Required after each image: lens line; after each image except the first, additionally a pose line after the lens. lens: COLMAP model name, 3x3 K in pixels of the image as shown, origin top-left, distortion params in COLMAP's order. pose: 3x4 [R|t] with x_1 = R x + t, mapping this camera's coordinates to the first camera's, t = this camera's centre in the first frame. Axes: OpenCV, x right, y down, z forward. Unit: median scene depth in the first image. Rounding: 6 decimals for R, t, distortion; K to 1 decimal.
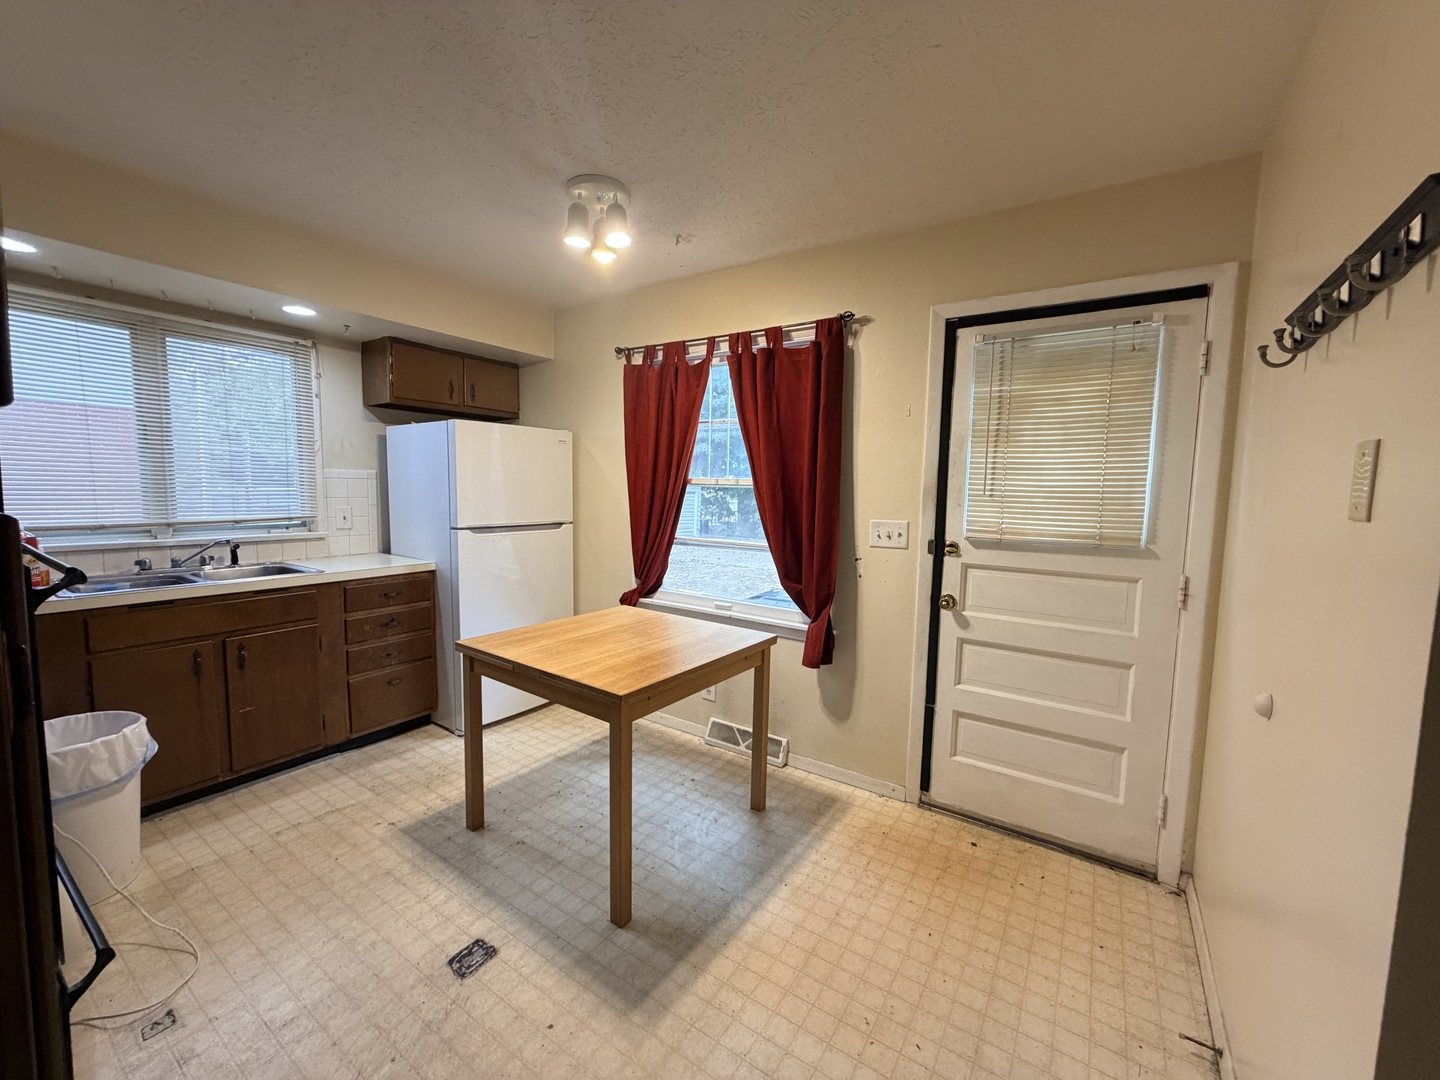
lens RADIAL K [[574.1, 0, 718.1], [0, 574.1, 541.3], [0, 0, 1]] dist [0.003130, -0.000424]
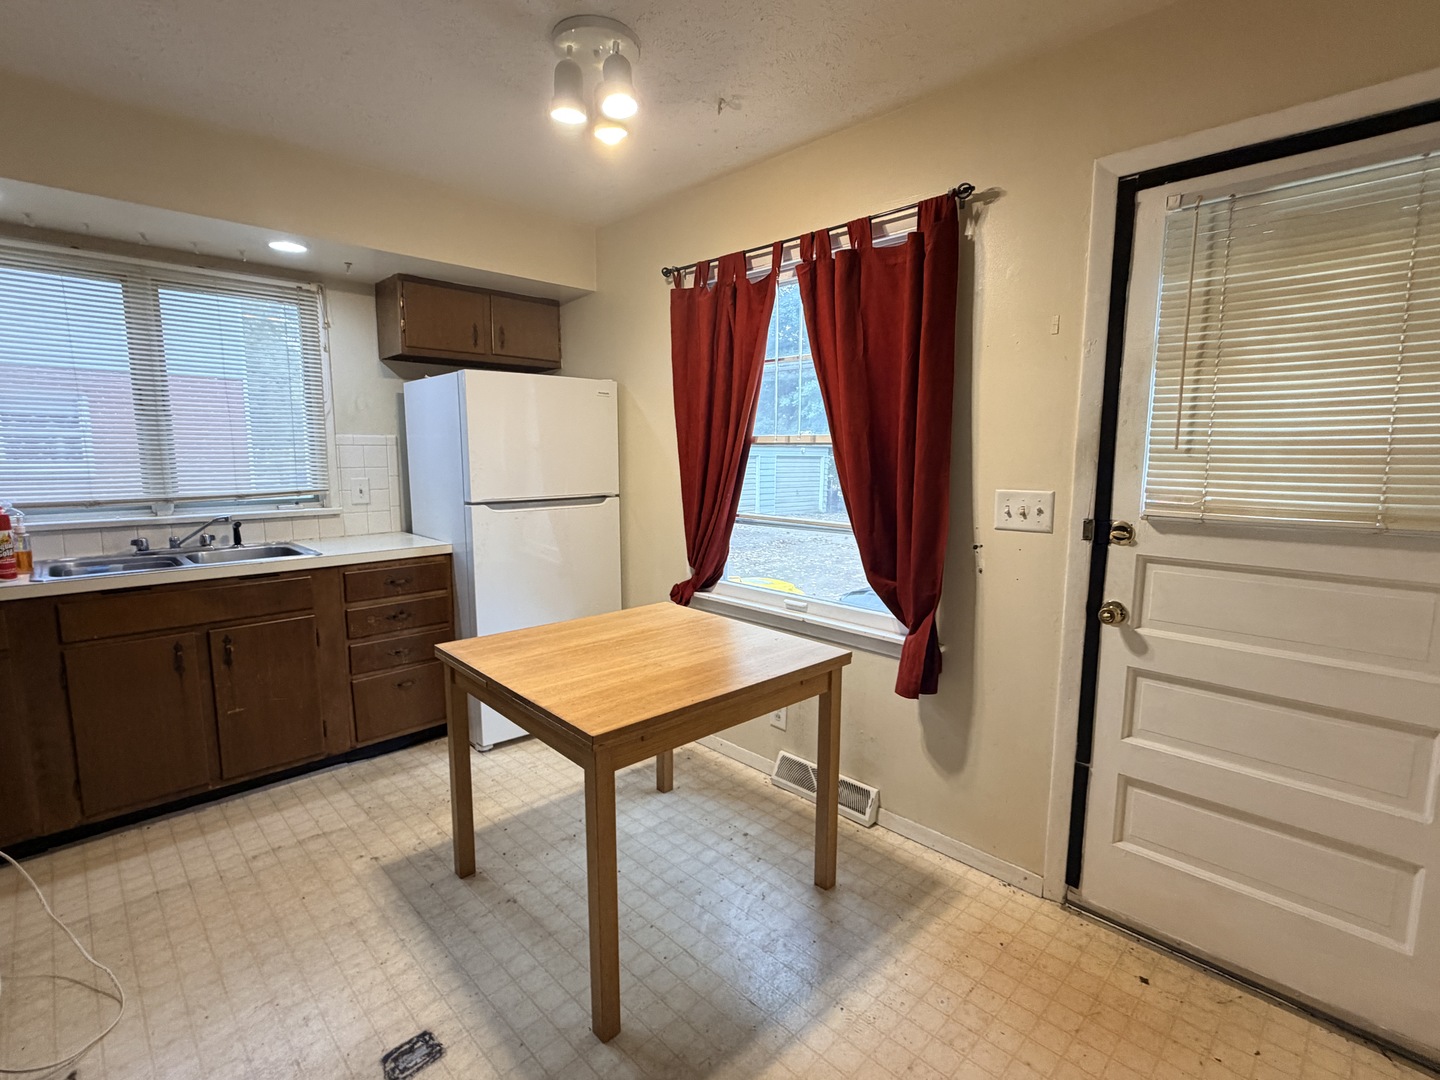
lens RADIAL K [[674.6, 0, 722.7], [0, 674.6, 540.4], [0, 0, 1]] dist [0.005137, -0.002058]
pose [[0.979871, 0.008722, -0.199441, 0.112023], [-0.001467, 0.999333, 0.036492, -0.006127], [0.199627, -0.035465, 0.979230, 0.147340]]
